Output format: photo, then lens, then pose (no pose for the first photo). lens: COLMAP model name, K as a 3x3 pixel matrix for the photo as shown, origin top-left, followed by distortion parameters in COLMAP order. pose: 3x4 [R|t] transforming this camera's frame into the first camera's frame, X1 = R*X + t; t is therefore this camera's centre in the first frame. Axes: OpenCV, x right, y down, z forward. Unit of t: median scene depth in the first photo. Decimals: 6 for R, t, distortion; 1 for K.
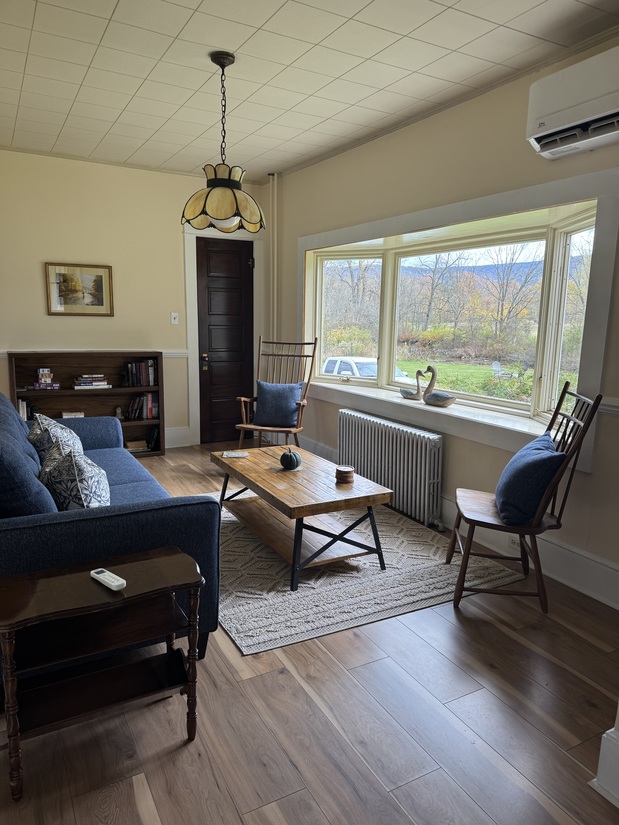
lens RADIAL K [[575.0, 0, 319.6], [0, 575.0, 417.1], [0, 0, 1]] dist [0.092791, -0.162910]
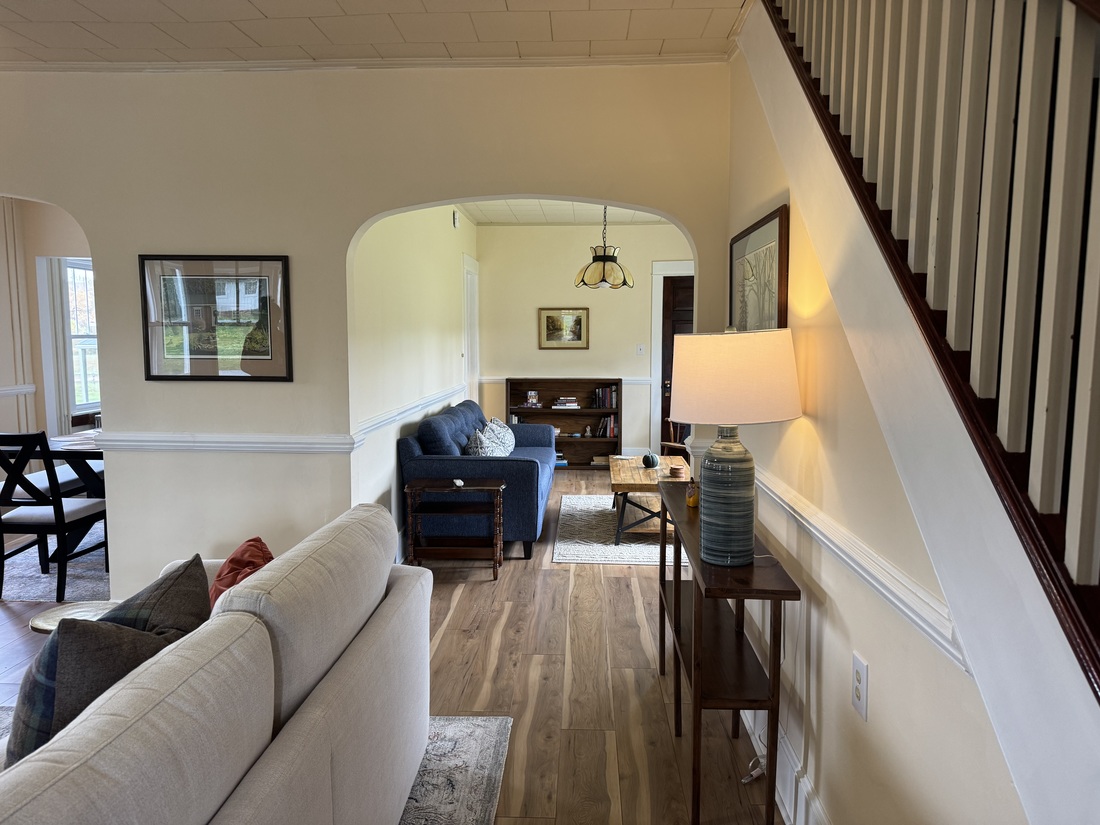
lens RADIAL K [[776.8, 0, 550.0], [0, 776.8, 412.5], [0, 0, 1]] dist [0.012054, 0.002164]
pose [[0.841654, 0.029682, -0.539200, 0.466284], [-0.073469, 0.995498, -0.059879, 0.060016], [0.534996, 0.090012, 0.840046, -0.386979]]
